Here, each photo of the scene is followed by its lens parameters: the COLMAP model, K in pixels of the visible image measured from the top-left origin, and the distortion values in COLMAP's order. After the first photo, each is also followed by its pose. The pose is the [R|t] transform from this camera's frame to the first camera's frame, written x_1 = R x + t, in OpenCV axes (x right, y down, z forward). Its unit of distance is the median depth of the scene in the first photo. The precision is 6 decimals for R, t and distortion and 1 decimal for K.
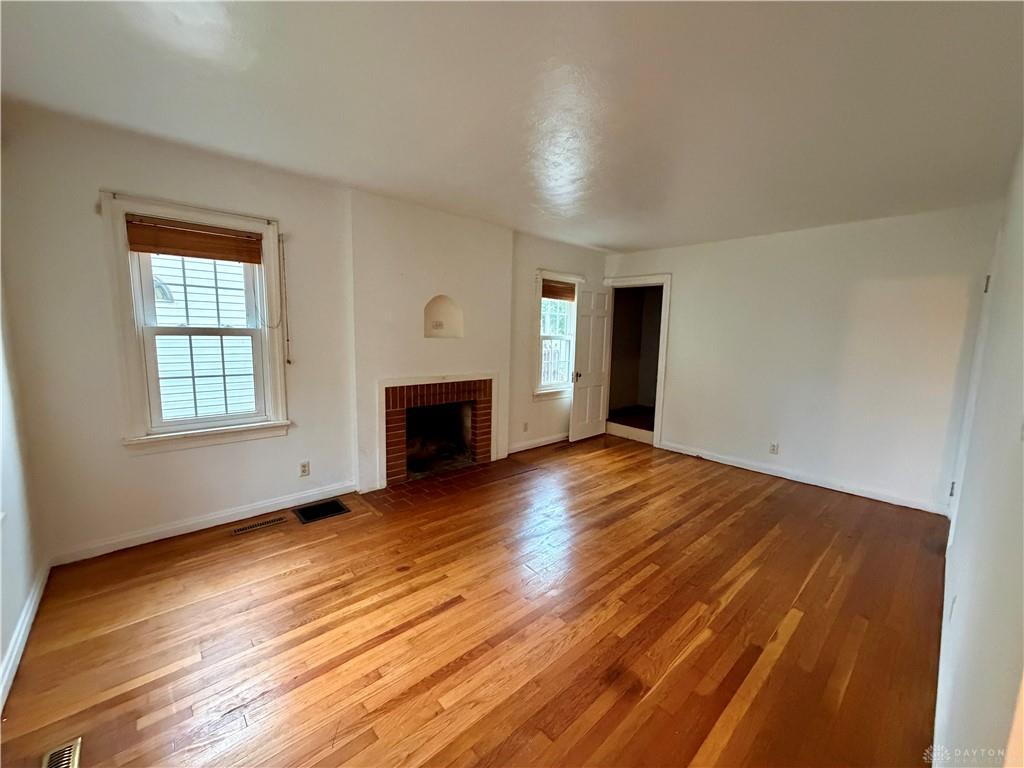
lens RADIAL K [[406.5, 0, 510.9], [0, 406.5, 384.6], [0, 0, 1]] dist [-0.002080, 0.000008]
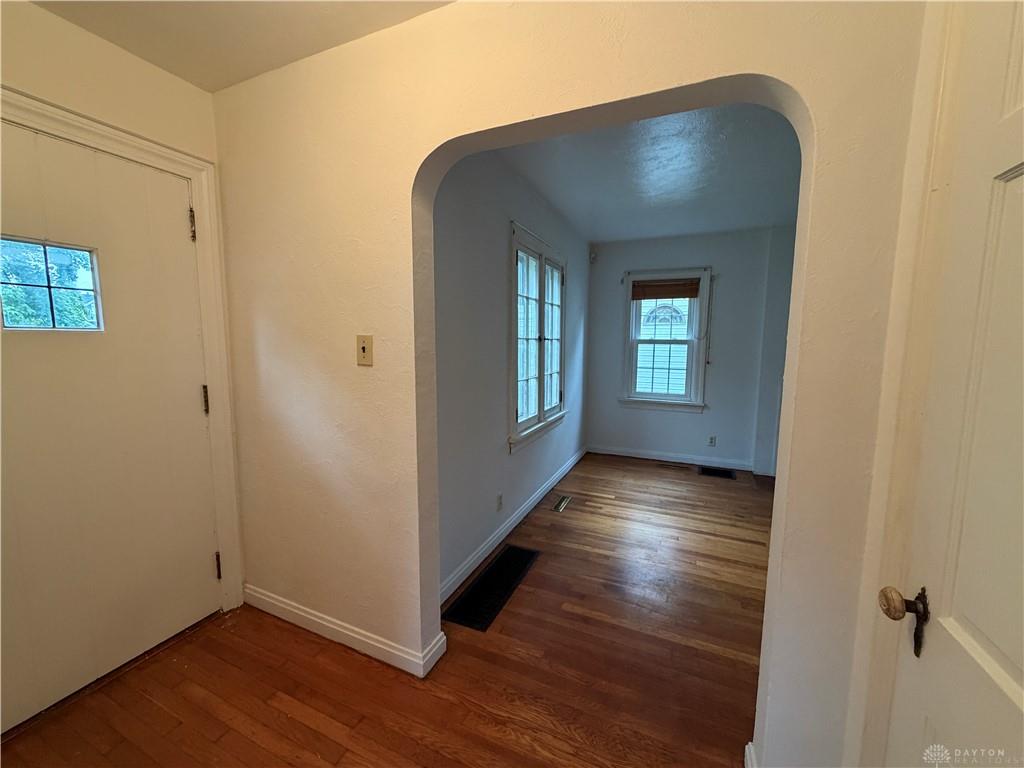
lens RADIAL K [[406.5, 0, 510.9], [0, 406.5, 384.6], [0, 0, 1]] dist [-0.002080, 0.000008]
pose [[0.395989, 0.078522, -0.914892, 0.474410], [-0.120179, 0.992199, 0.033140, 0.055080], [0.910357, 0.096828, 0.402336, -0.198040]]
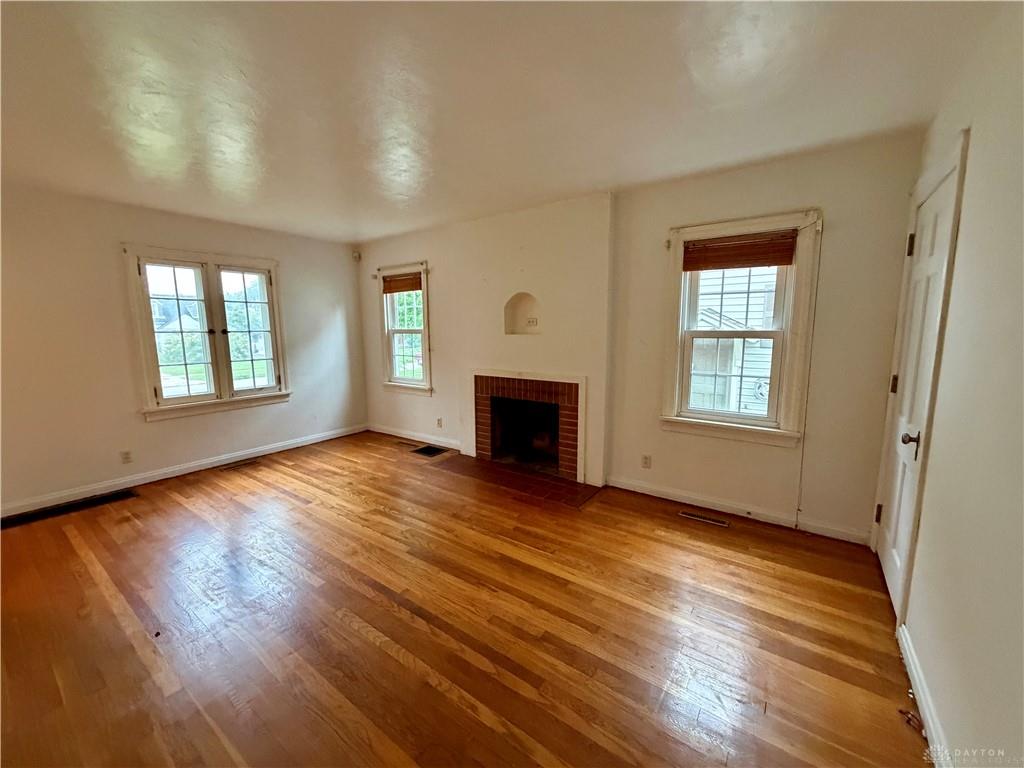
lens RADIAL K [[406.5, 0, 510.9], [0, 406.5, 384.6], [0, 0, 1]] dist [-0.002080, 0.000008]
pose [[0.210595, 0.108819, -0.971498, 0.998372], [-0.119883, 0.989159, 0.084810, -0.089903], [0.970195, 0.098605, 0.221358, 0.922127]]
